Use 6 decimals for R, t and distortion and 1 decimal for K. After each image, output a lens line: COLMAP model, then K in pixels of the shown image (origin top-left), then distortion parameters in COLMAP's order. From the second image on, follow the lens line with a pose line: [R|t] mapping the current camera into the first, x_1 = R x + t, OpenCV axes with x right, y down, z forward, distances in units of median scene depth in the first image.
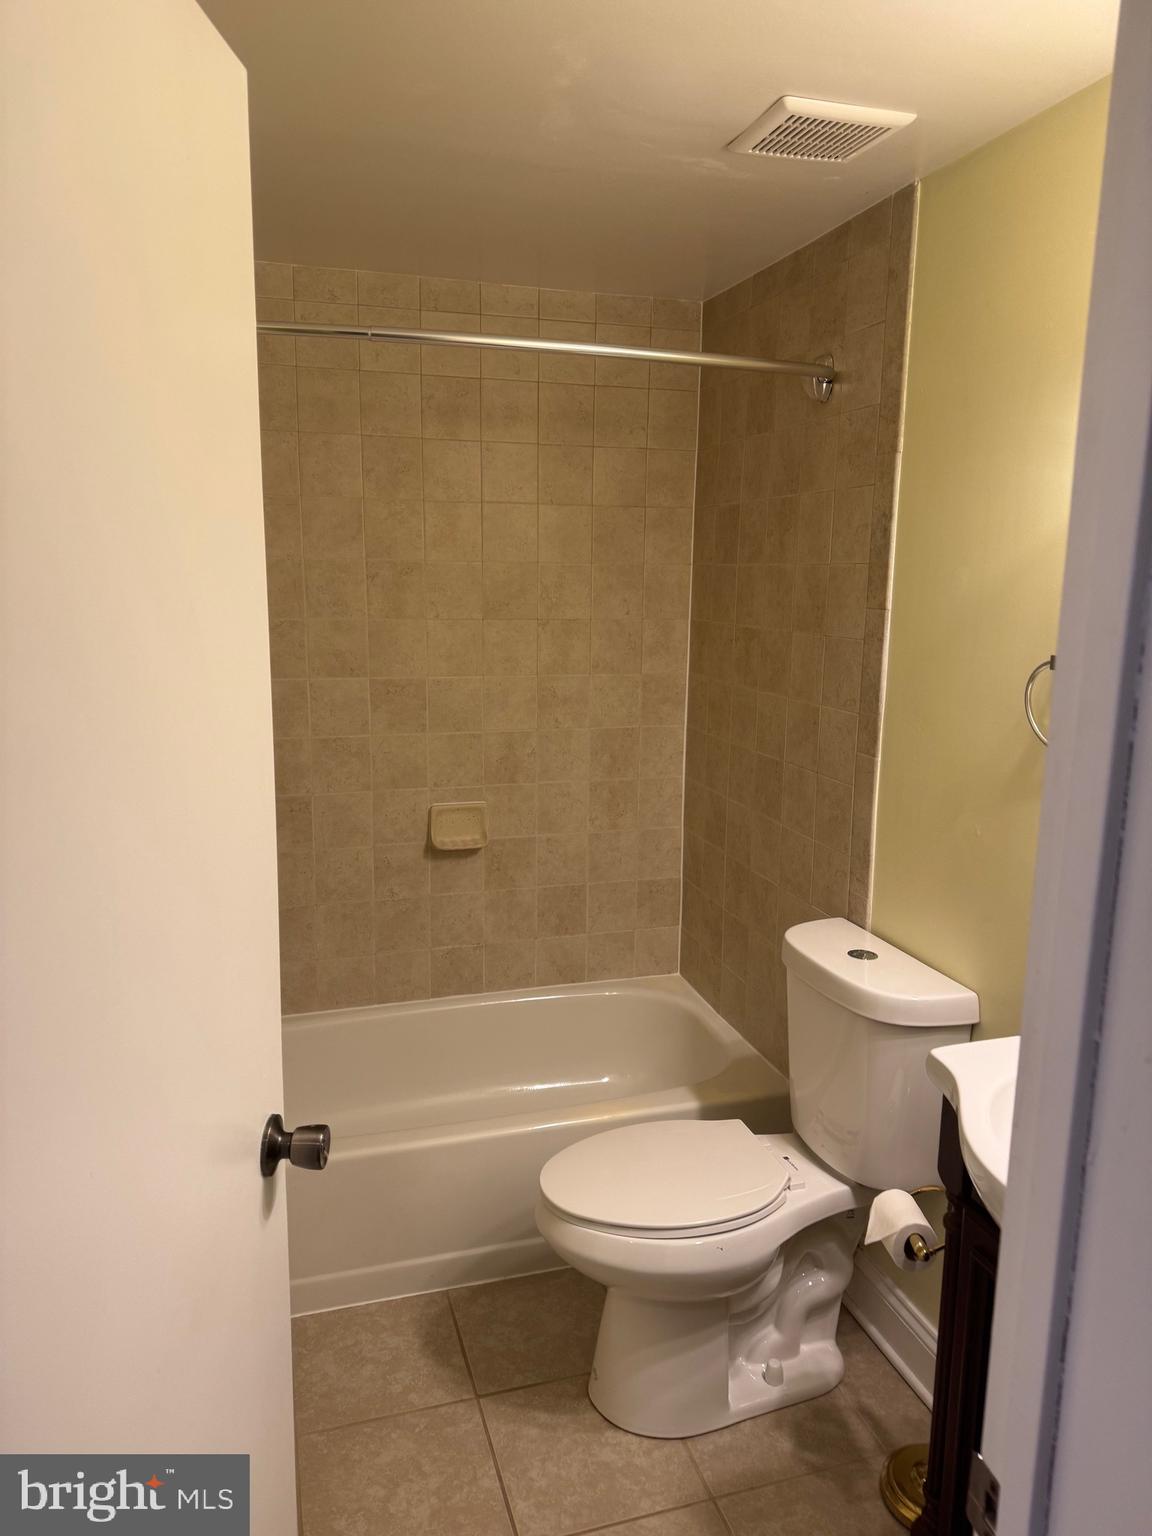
lens RADIAL K [[1065.9, 0, 576.0], [0, 1065.9, 768.0], [0, 0, 1]] dist [0.000120, -0.000058]
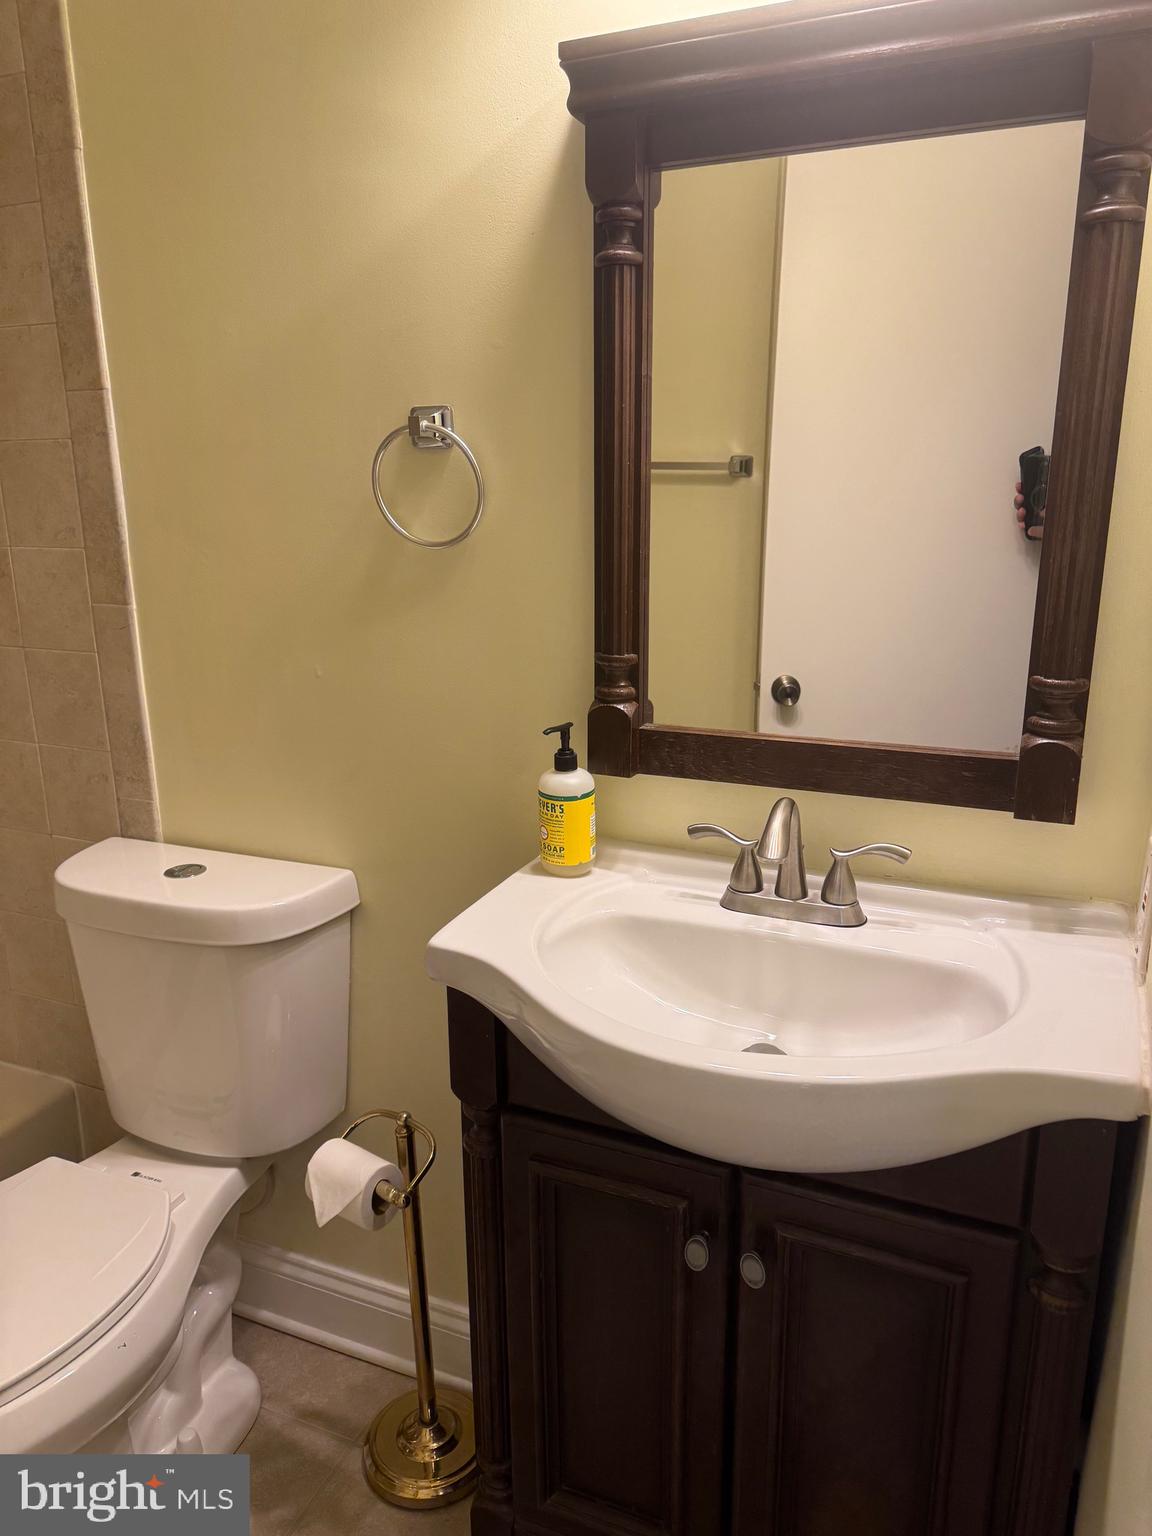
lens RADIAL K [[1016.6, 0, 579.7], [0, 1016.6, 801.9], [0, 0, 1]] dist [0.011836, -0.019652]
pose [[0.635136, -0.216437, 0.741456, -0.065367], [0.142980, 0.976293, 0.162510, 0.052143], [-0.759051, 0.002797, 0.651025, 0.319920]]
